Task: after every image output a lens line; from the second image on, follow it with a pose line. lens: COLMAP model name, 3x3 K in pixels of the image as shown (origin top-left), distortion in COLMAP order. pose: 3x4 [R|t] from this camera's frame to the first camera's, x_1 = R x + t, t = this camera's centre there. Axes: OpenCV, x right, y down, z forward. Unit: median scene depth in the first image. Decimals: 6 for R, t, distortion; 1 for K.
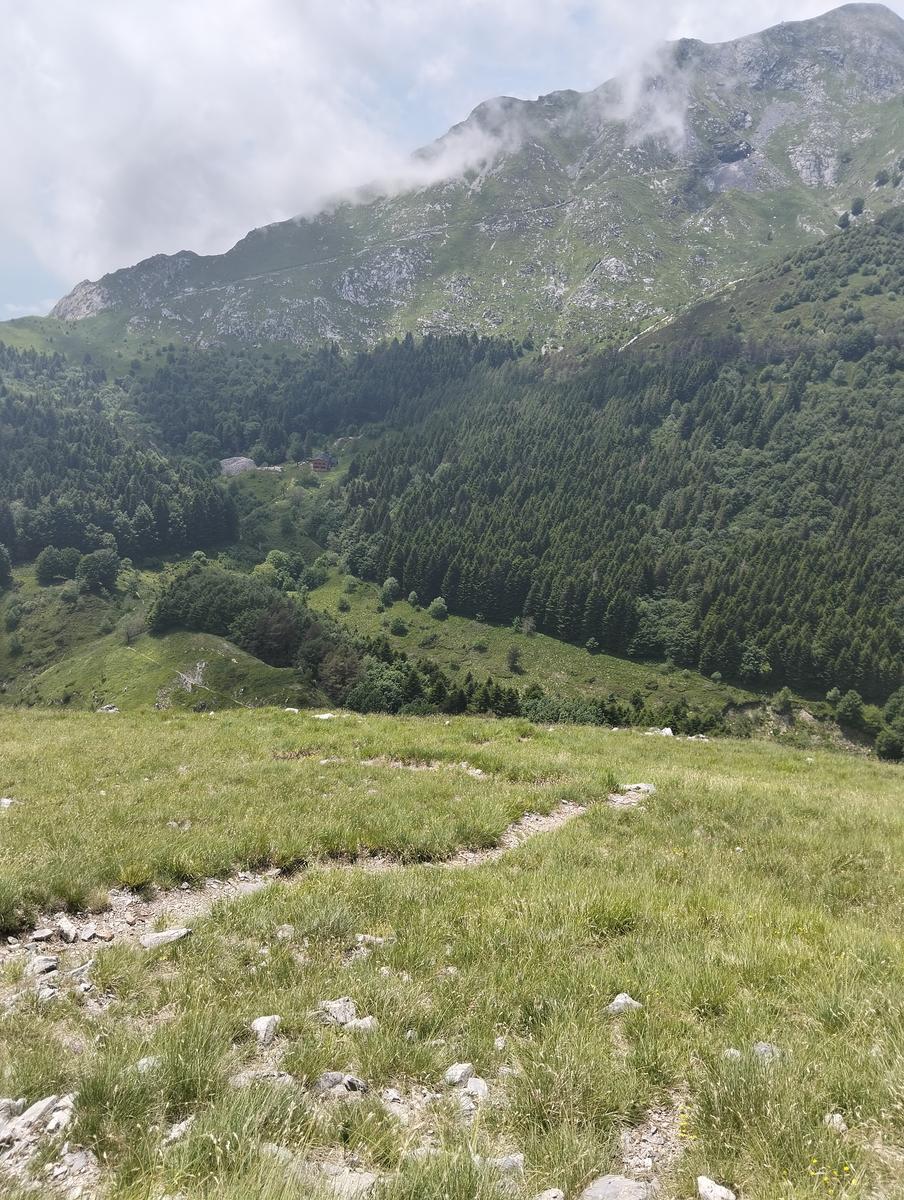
lens RADIAL K [[965.7, 0, 453.0], [0, 965.7, 608.6], [0, 0, 1]] dist [0.128802, -0.307830]
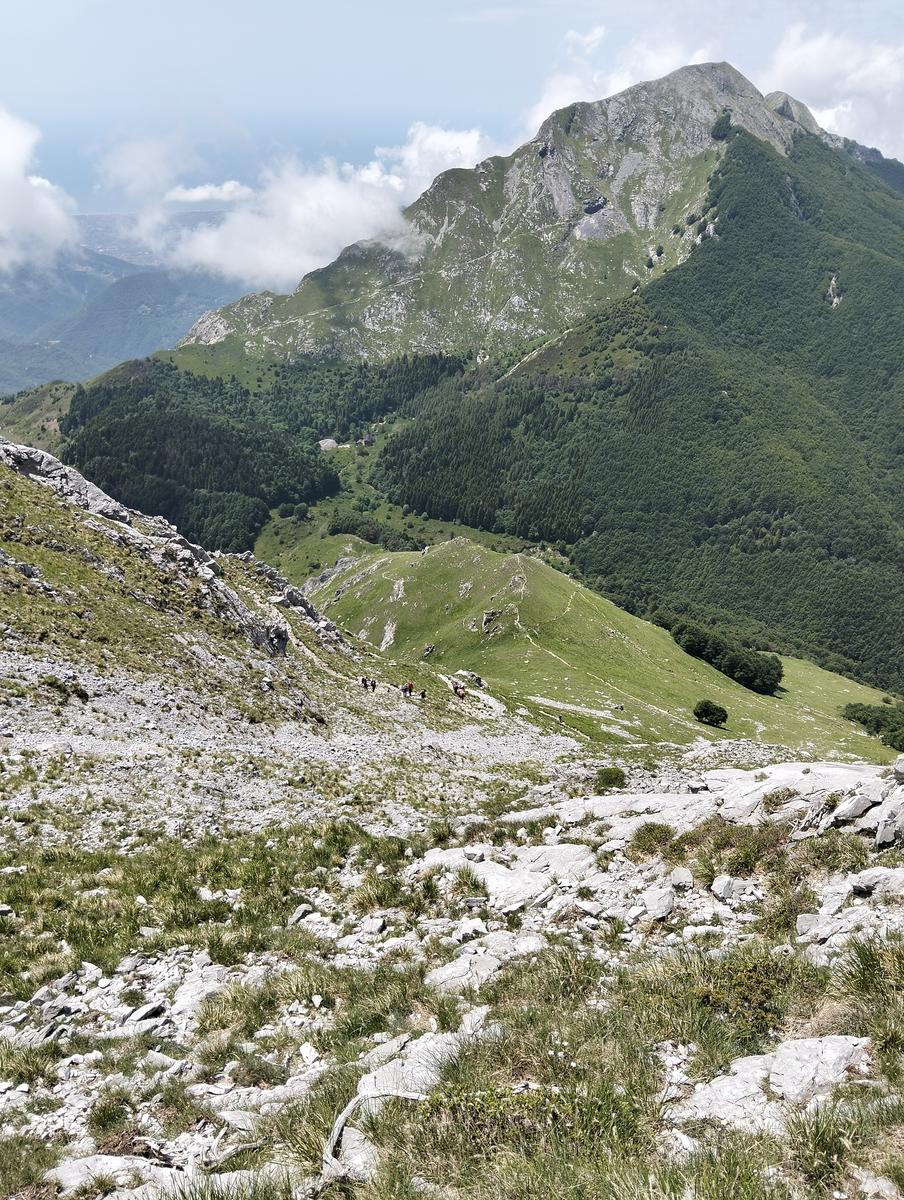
lens RADIAL K [[965.7, 0, 453.0], [0, 965.7, 608.6], [0, 0, 1]] dist [0.128802, -0.307830]
pose [[0.998313, -0.055354, -0.017538, 0.062264], [0.057406, 0.986288, 0.154727, -0.103596], [0.008733, -0.155473, 0.987802, -1.086367]]
